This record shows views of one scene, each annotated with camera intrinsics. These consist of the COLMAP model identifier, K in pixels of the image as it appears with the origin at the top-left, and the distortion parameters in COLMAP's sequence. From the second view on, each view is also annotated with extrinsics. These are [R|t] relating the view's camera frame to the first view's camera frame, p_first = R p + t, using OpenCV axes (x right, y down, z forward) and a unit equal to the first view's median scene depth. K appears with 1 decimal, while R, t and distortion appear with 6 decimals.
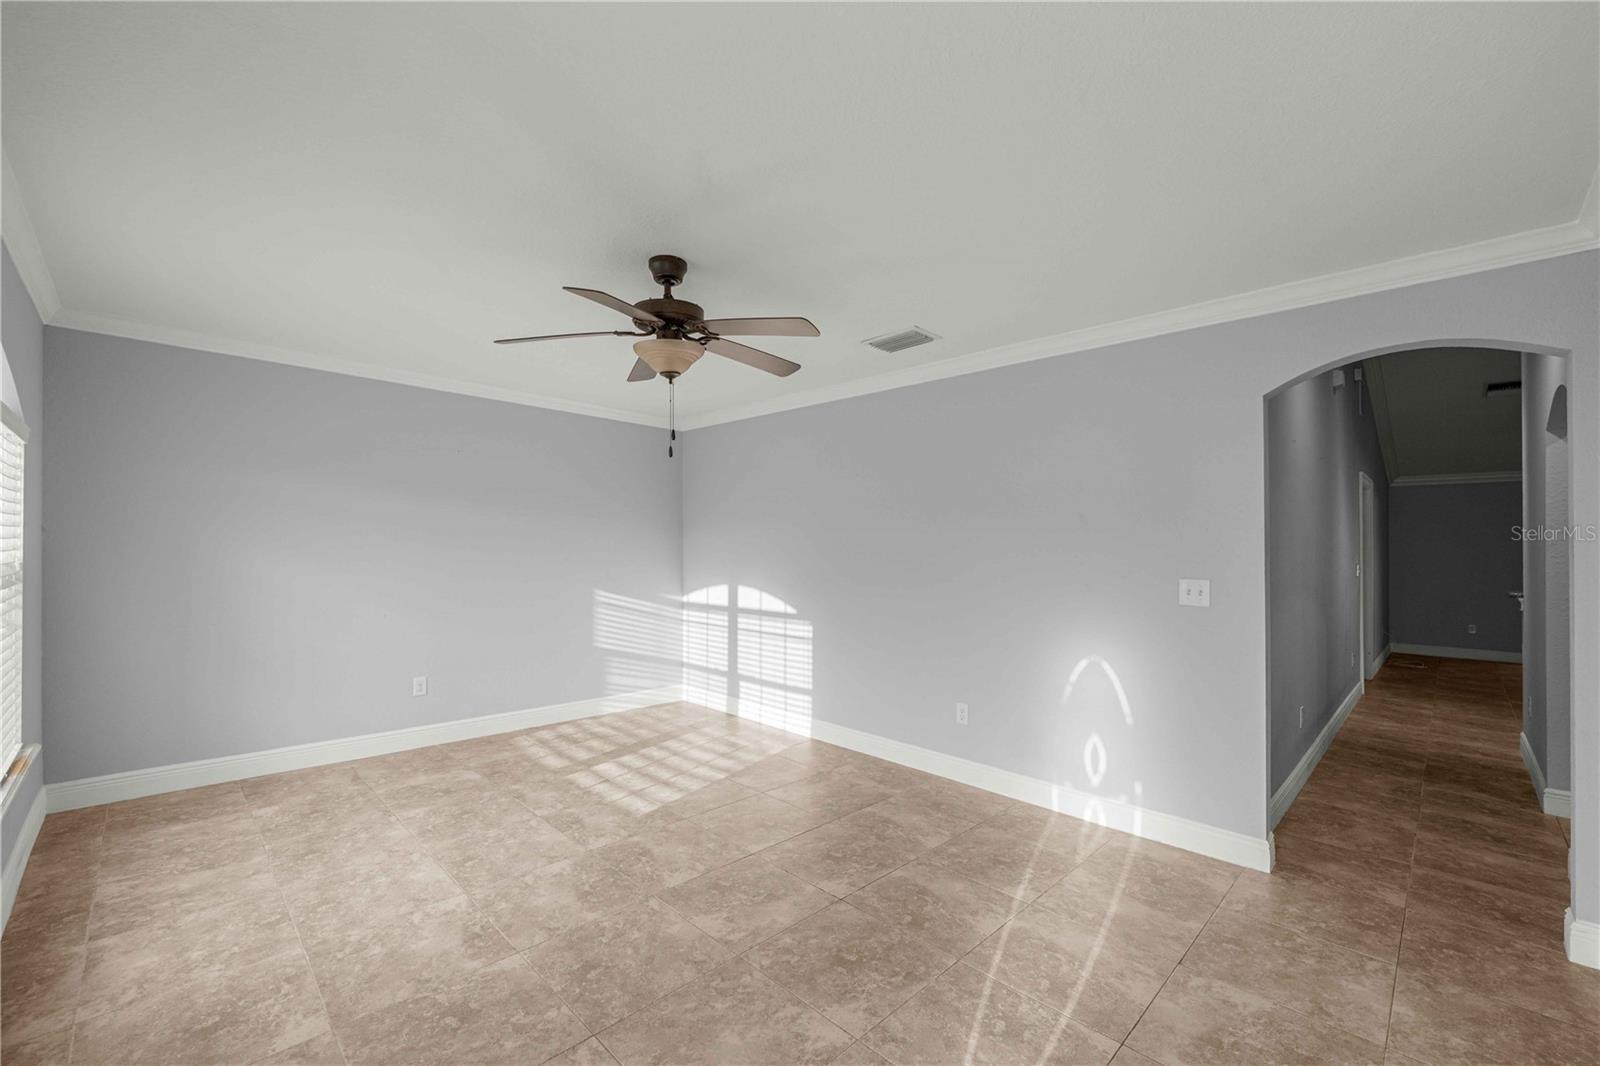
lens RADIAL K [[650.8, 0, 796.4], [0, 650.8, 550.5], [0, 0, 1]] dist [-0.003128, -0.000120]
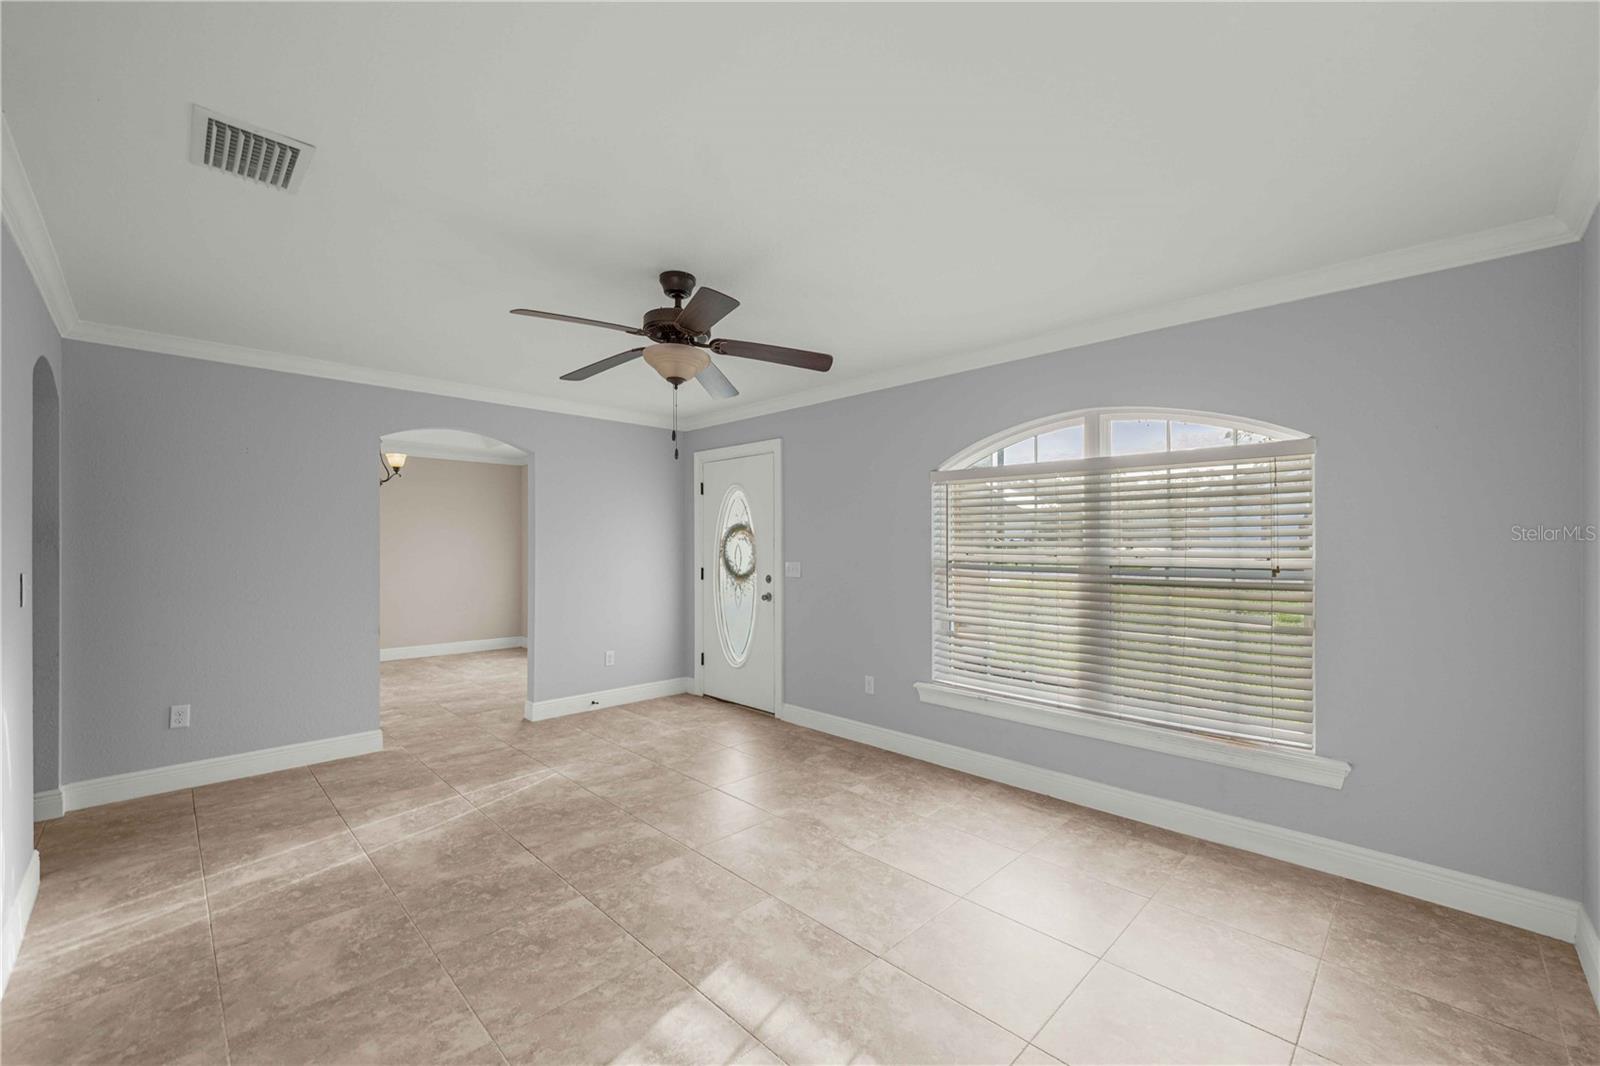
lens RADIAL K [[632.2, 0, 800.9], [0, 632.2, 537.7], [0, 0, 1]] dist [0.000561, 0.000286]
pose [[-0.999783, -0.018071, -0.010325, -0.379992], [-0.017968, 0.999789, -0.009921, -0.010484], [0.010502, -0.009734, -0.999897, 2.065701]]
